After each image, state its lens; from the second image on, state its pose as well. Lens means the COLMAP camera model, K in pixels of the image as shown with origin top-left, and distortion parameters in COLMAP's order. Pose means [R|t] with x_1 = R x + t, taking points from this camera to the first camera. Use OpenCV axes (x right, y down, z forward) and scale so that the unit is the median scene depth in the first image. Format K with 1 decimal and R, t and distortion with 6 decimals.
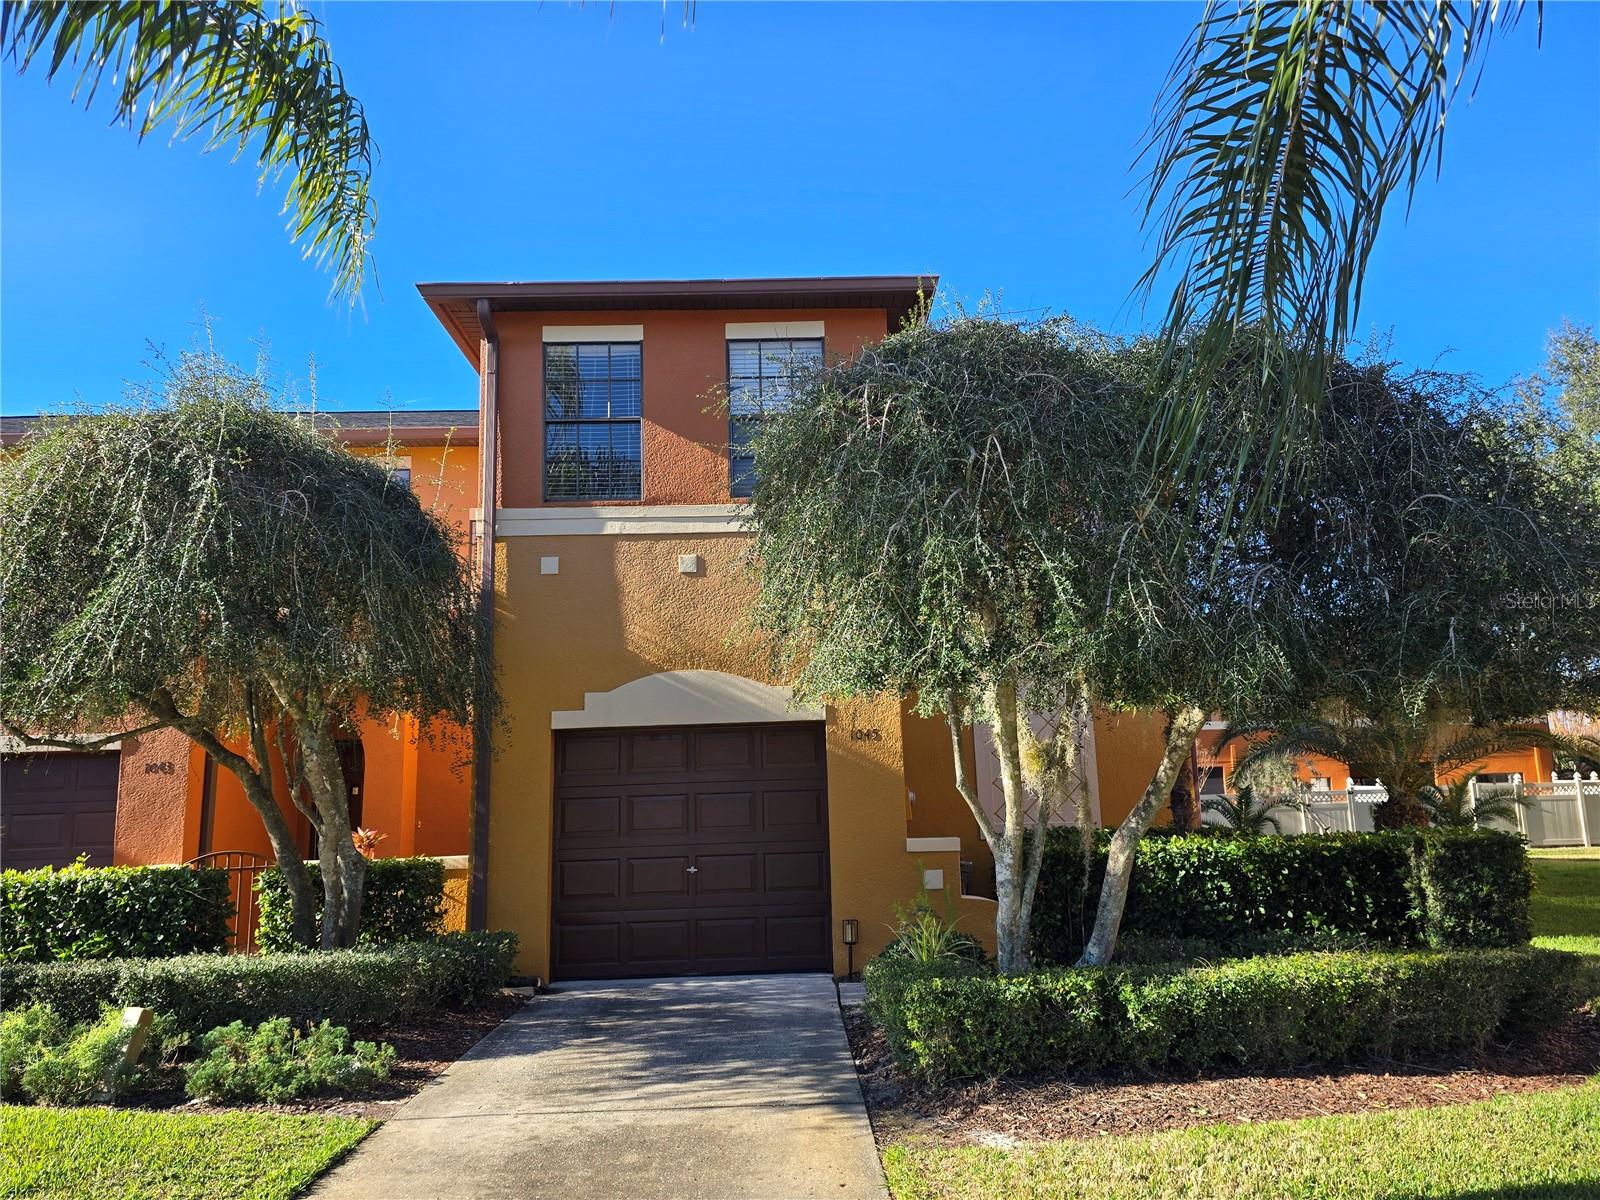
lens RADIAL K [[1089.6, 0, 799.4], [0, 1089.6, 597.1], [0, 0, 1]] dist [0.021026, -0.007634]
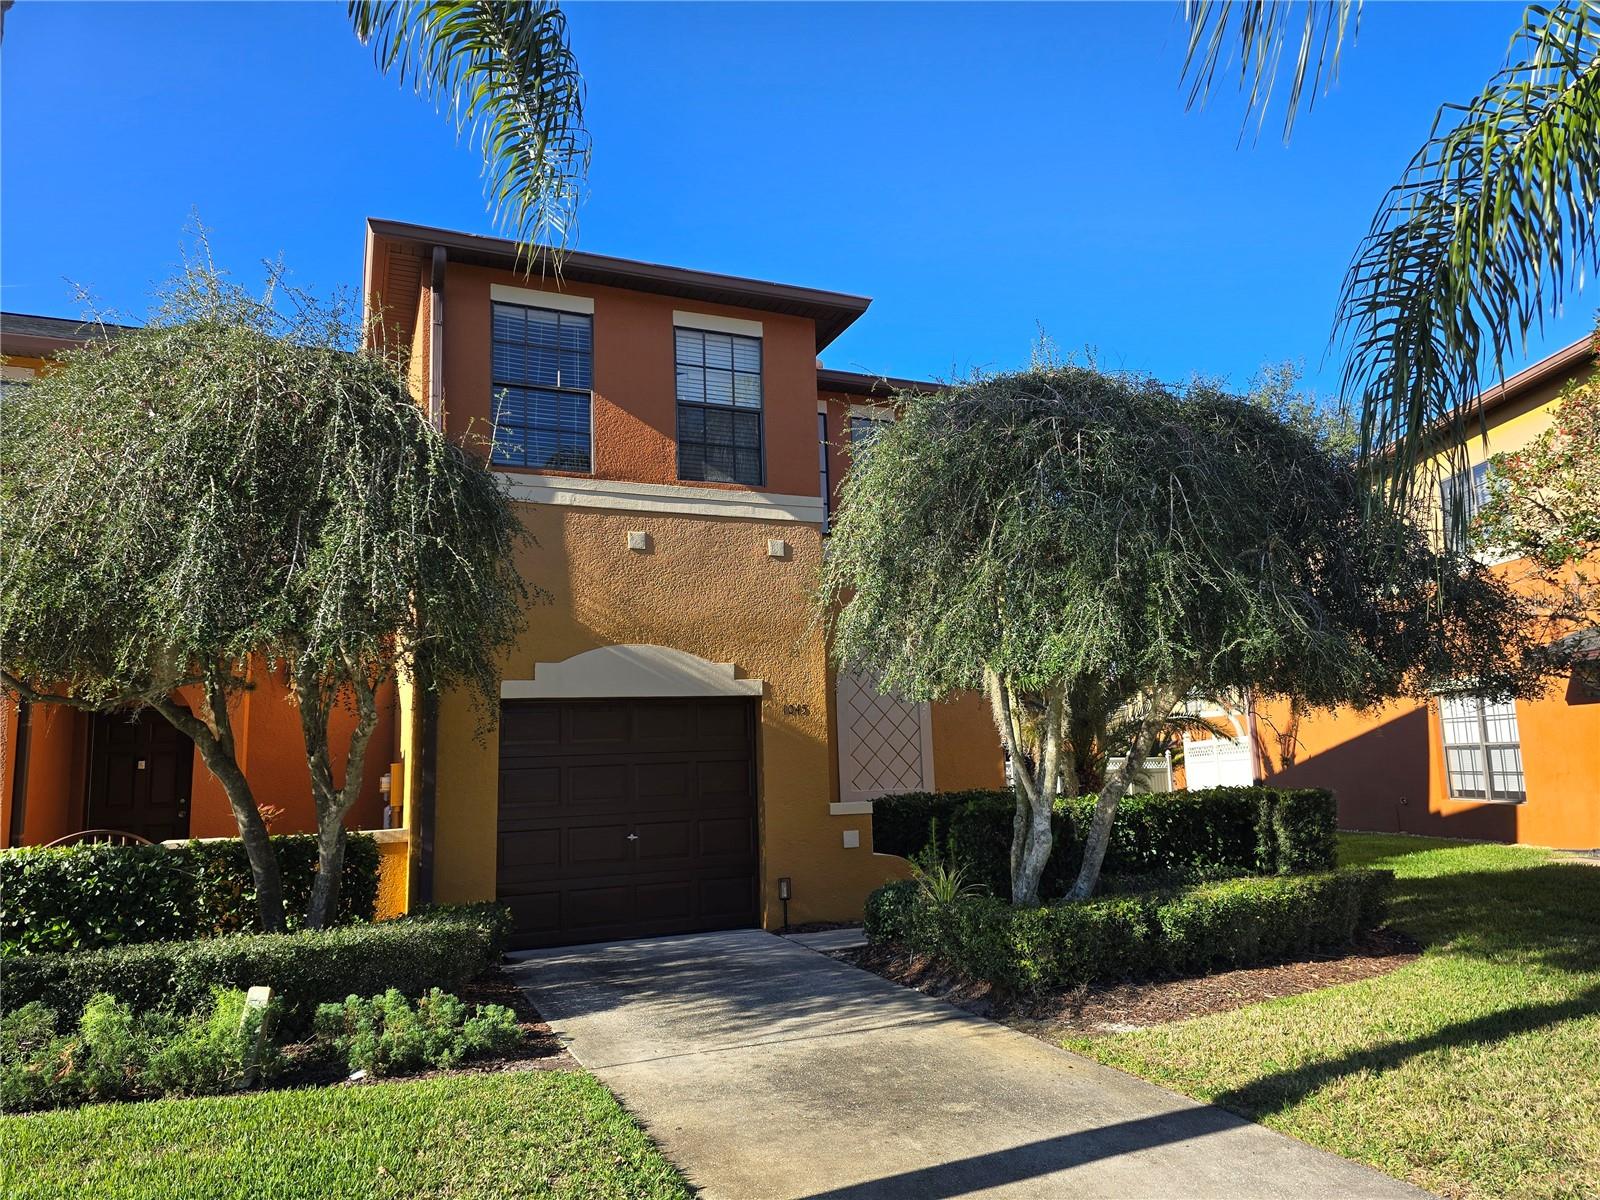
lens RADIAL K [[1089.6, 0, 793.7], [0, 1089.6, 601.1], [0, 0, 1]] dist [0.021026, -0.007634]
pose [[0.925812, 0.055395, 0.373902, -0.357316], [-0.062678, 0.998007, 0.007338, 0.009834], [-0.372750, -0.030229, 0.927439, -0.008006]]
